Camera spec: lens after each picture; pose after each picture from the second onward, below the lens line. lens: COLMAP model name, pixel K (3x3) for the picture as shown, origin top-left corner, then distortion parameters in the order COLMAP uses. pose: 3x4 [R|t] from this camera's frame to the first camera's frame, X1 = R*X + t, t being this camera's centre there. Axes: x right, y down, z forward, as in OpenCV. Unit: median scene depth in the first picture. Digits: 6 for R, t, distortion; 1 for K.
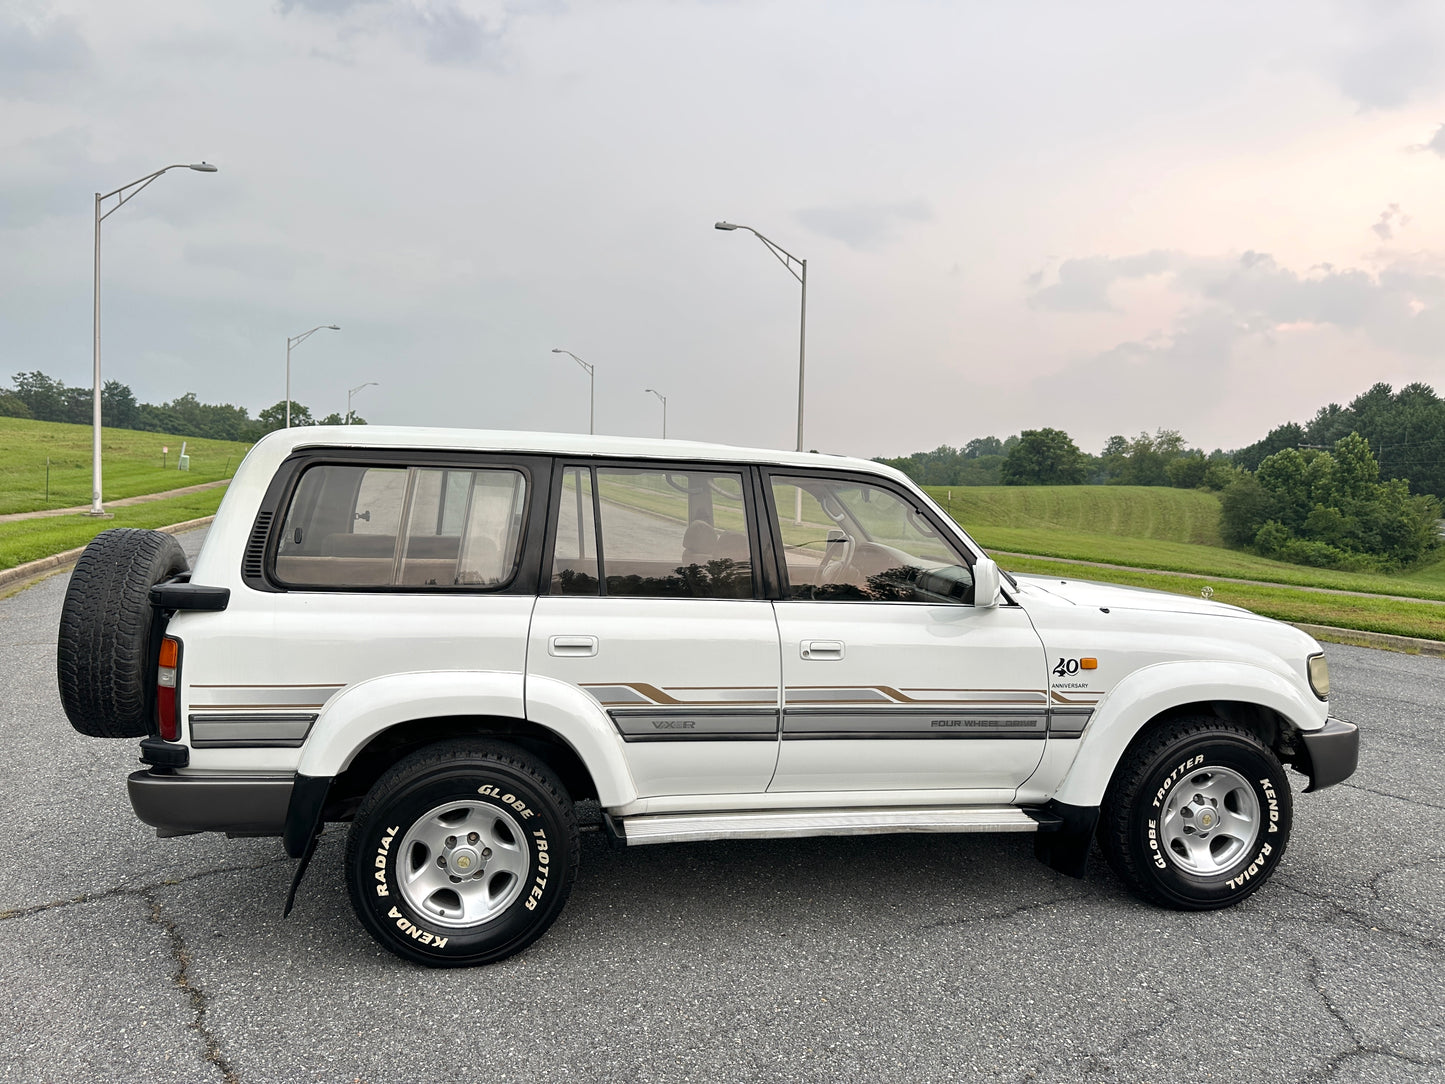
lens RADIAL K [[1022.7, 0, 743.9], [0, 1022.7, 552.4], [0, 0, 1]] dist [0.045005, -0.062742]
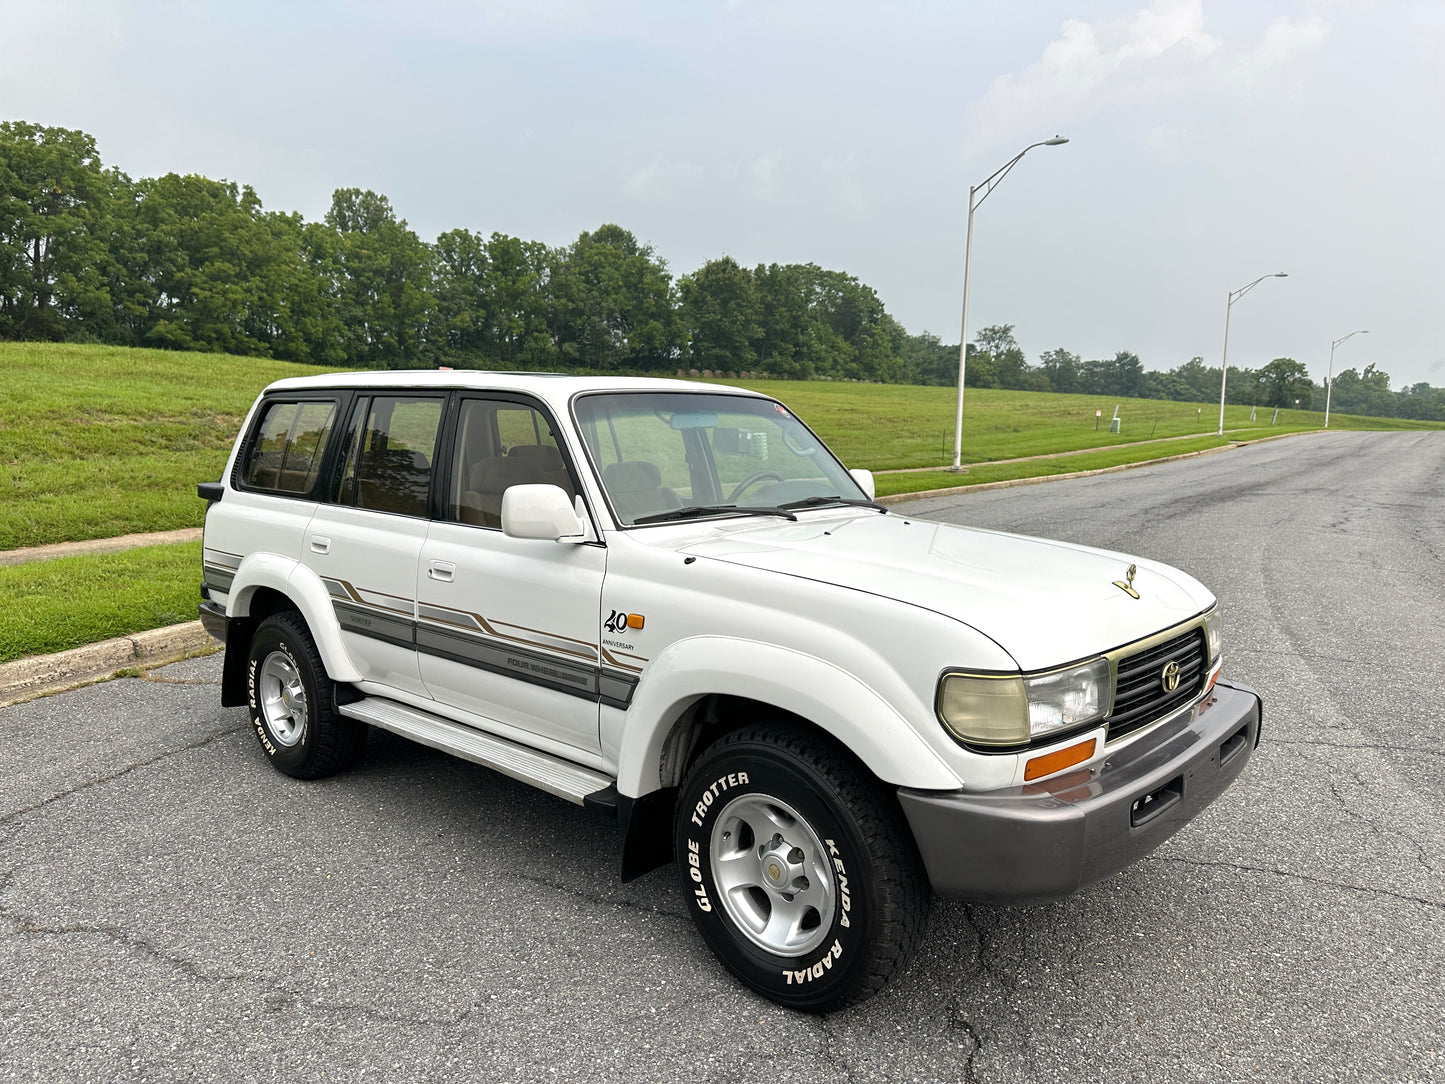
lens RADIAL K [[1022.7, 0, 713.5], [0, 1022.7, 570.2], [0, 0, 1]] dist [0.045005, -0.062742]
pose [[0.592155, 0.088463, -0.800954, 0.980653], [-0.046461, 0.996051, 0.075662, 0.006694], [0.804484, -0.007590, 0.593926, 0.570323]]
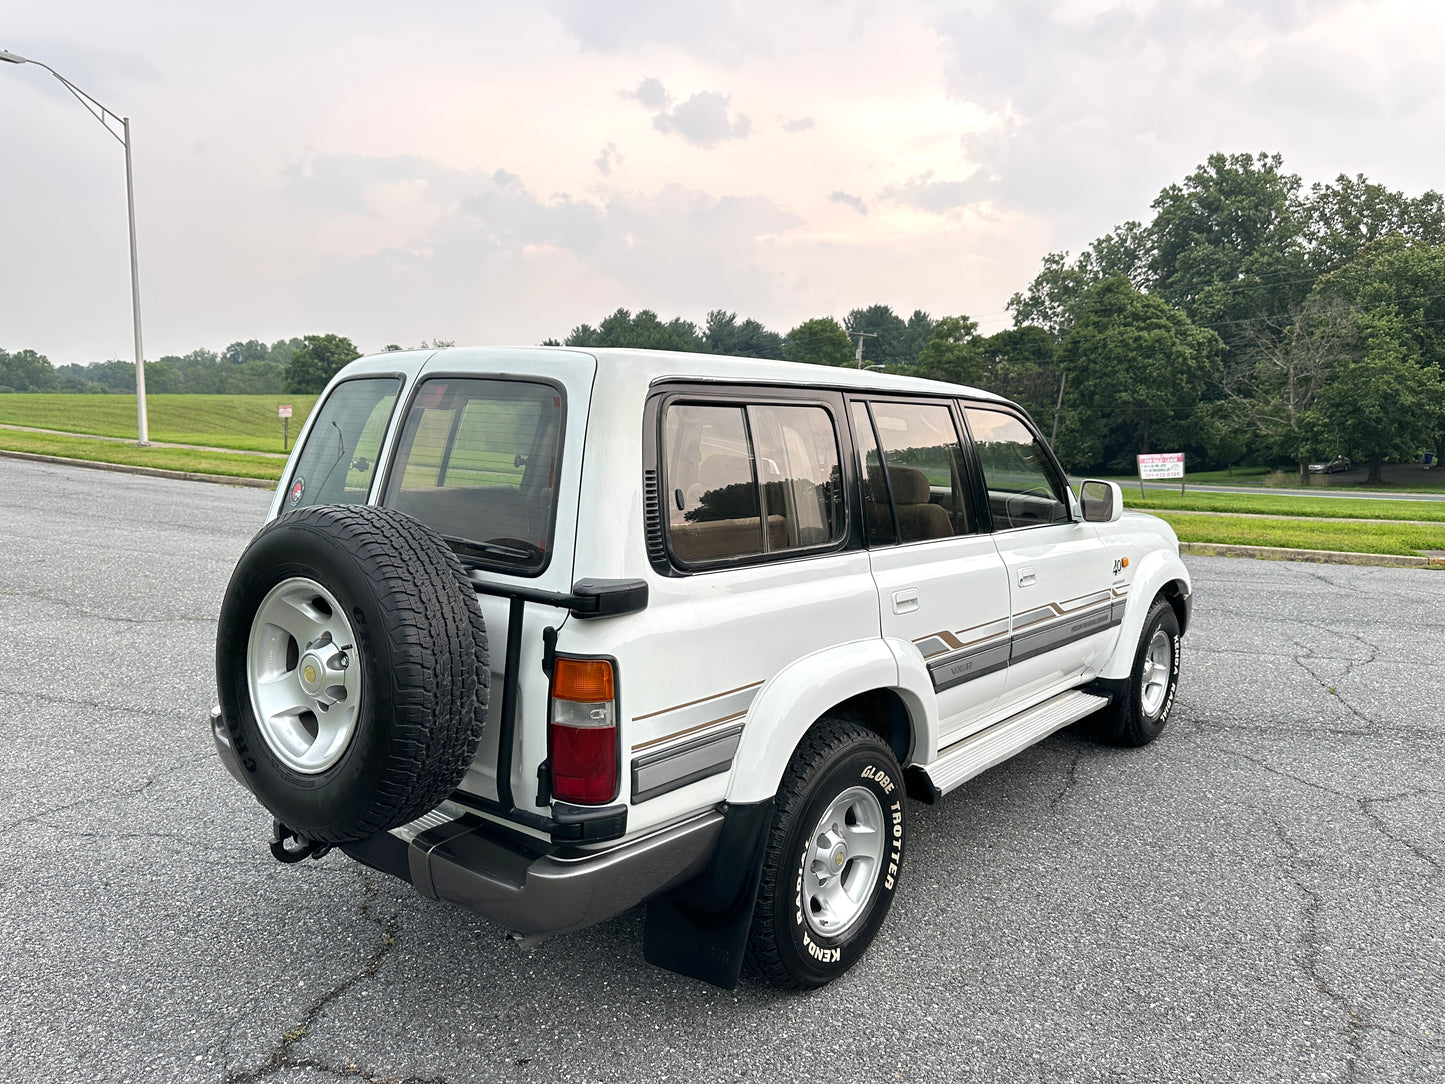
lens RADIAL K [[1022.7, 0, 740.8], [0, 1022.7, 551.1], [0, 0, 1]] dist [0.045005, -0.062742]
pose [[0.777539, -0.096866, 0.621329, -0.749232], [0.042890, 0.993933, 0.101282, -0.045316], [-0.627370, -0.052101, 0.776976, 0.339077]]
